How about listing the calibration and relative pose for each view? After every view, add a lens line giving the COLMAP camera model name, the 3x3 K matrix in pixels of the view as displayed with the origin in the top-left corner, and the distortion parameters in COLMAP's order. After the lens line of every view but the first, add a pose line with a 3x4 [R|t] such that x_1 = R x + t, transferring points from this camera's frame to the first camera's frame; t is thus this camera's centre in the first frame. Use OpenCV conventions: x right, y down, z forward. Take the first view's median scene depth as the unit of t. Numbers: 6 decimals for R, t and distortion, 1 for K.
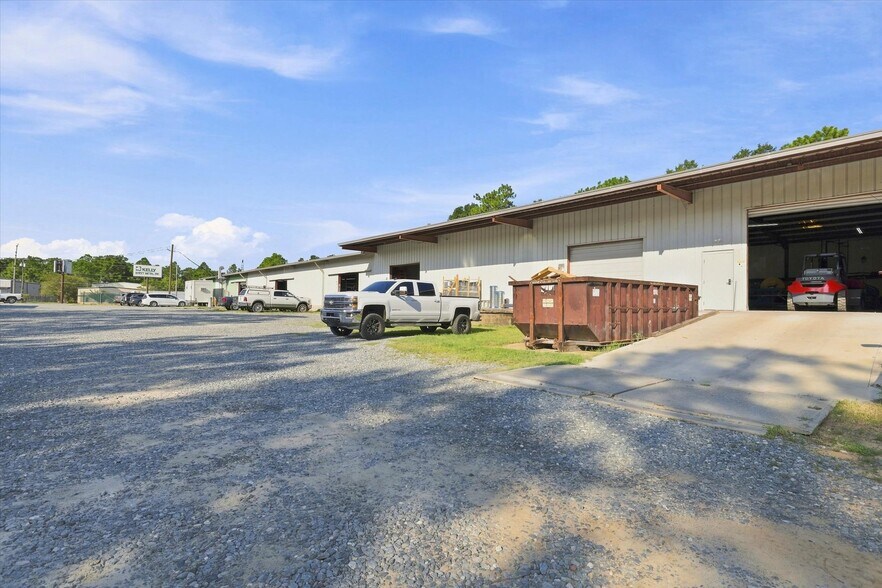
lens RADIAL K [[426.6, 0, 442.8], [0, 426.6, 301.1], [0, 0, 1]] dist [0.002799, 0.000572]
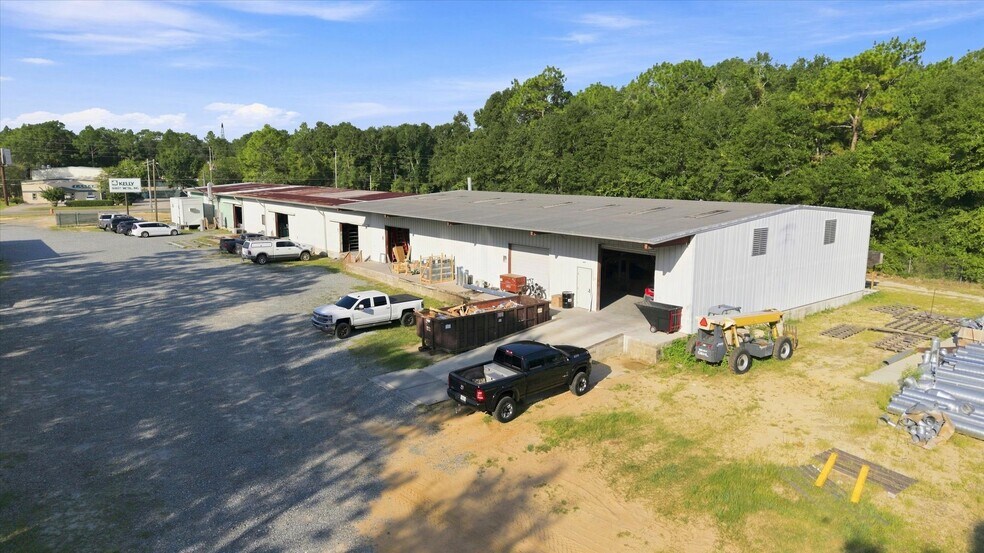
lens RADIAL K [[643.3, 0, 492.0], [0, 643.3, 276.5], [0, 0, 1]] dist [-0.032531, 0.002172]
pose [[0.998799, -0.009507, -0.048066, 0.420883], [0.017559, 0.985290, 0.169987, -0.442201], [0.045743, -0.170627, 0.984273, -1.092136]]
